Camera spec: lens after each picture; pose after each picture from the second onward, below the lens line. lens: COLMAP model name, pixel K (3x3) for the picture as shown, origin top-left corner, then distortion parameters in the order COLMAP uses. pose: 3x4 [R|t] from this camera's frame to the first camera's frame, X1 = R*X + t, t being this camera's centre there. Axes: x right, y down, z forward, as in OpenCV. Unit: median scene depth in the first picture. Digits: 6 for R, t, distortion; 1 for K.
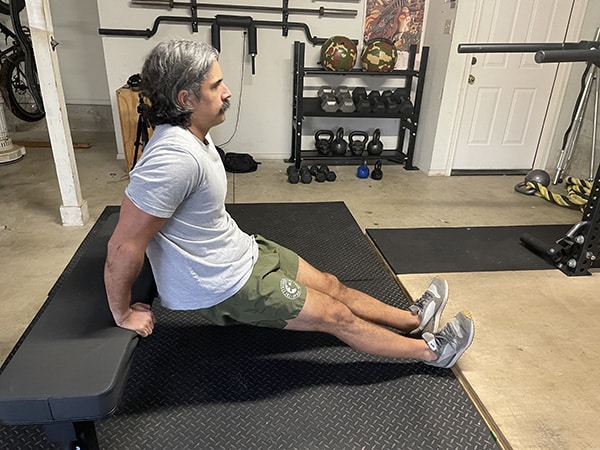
lens RADIAL K [[448.2, 0, 295.1], [0, 448.2, 228.3], [0, 0, 1]] dist [0.061313, -0.052833]
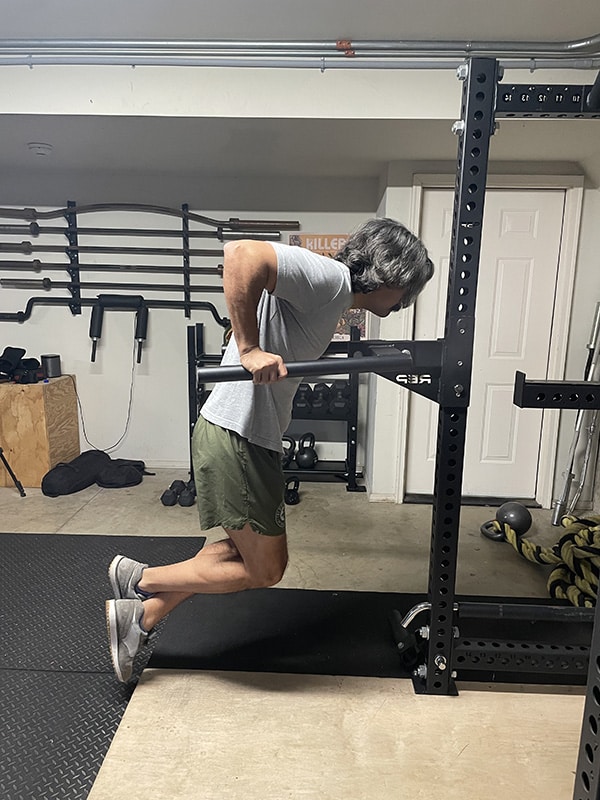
lens RADIAL K [[597.5, 0, 299.7], [0, 597.5, 401.9], [0, 0, 1]] dist [0.061313, -0.052833]
pose [[0.985330, 0.014467, -0.170045, 0.359473], [-0.053217, 0.972764, -0.225608, -0.053707], [0.162149, 0.231348, 0.959263, 0.056857]]
